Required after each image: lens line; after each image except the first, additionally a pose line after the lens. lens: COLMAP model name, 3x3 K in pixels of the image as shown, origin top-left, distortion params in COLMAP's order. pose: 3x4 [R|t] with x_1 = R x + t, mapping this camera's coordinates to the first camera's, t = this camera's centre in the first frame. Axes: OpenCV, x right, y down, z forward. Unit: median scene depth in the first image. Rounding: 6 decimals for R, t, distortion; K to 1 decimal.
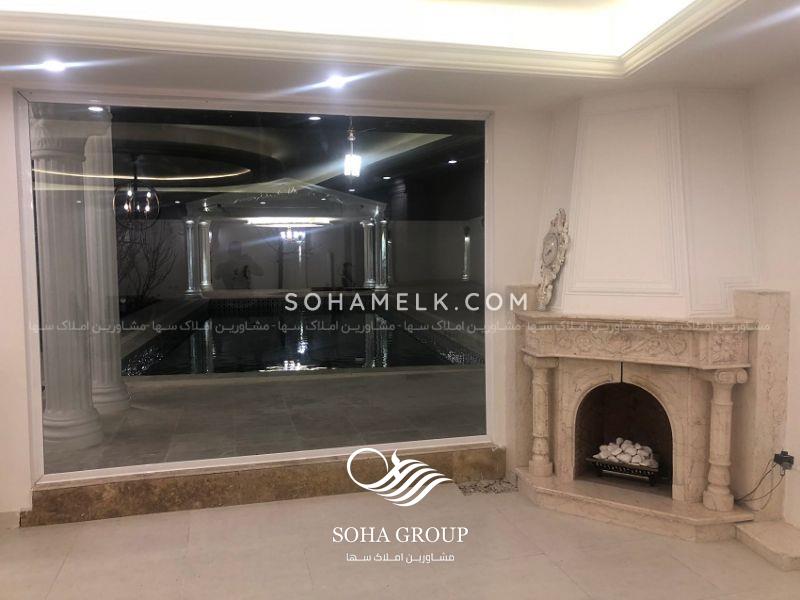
lens RADIAL K [[649.2, 0, 400.0], [0, 649.2, 300.0], [0, 0, 1]] dist [-0.004646, 0.004481]
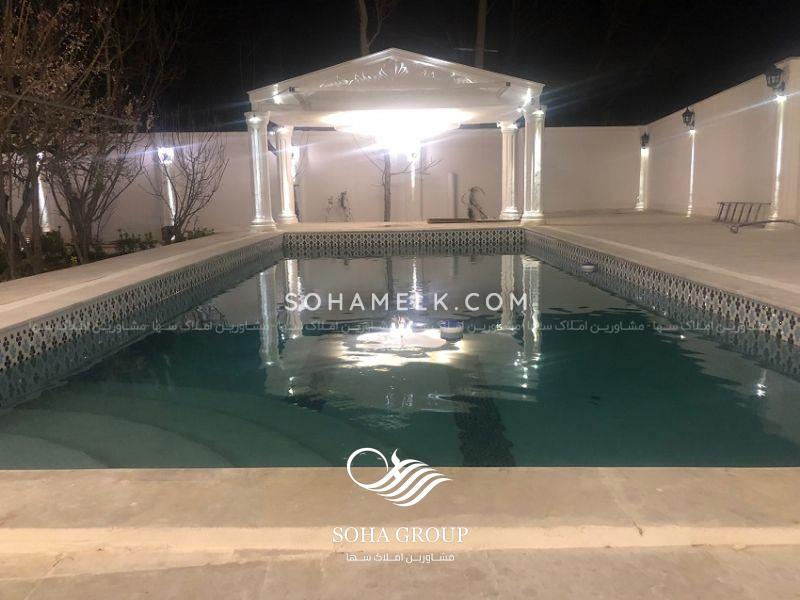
lens RADIAL K [[781.2, 0, 400.0], [0, 781.2, 300.0], [0, 0, 1]] dist [-0.306810, -0.002789]
pose [[0.985589, 0.013714, -0.168601, -0.020517], [-0.001037, 0.997179, 0.075053, 0.006848], [0.169155, -0.073797, 0.982823, 0.138141]]
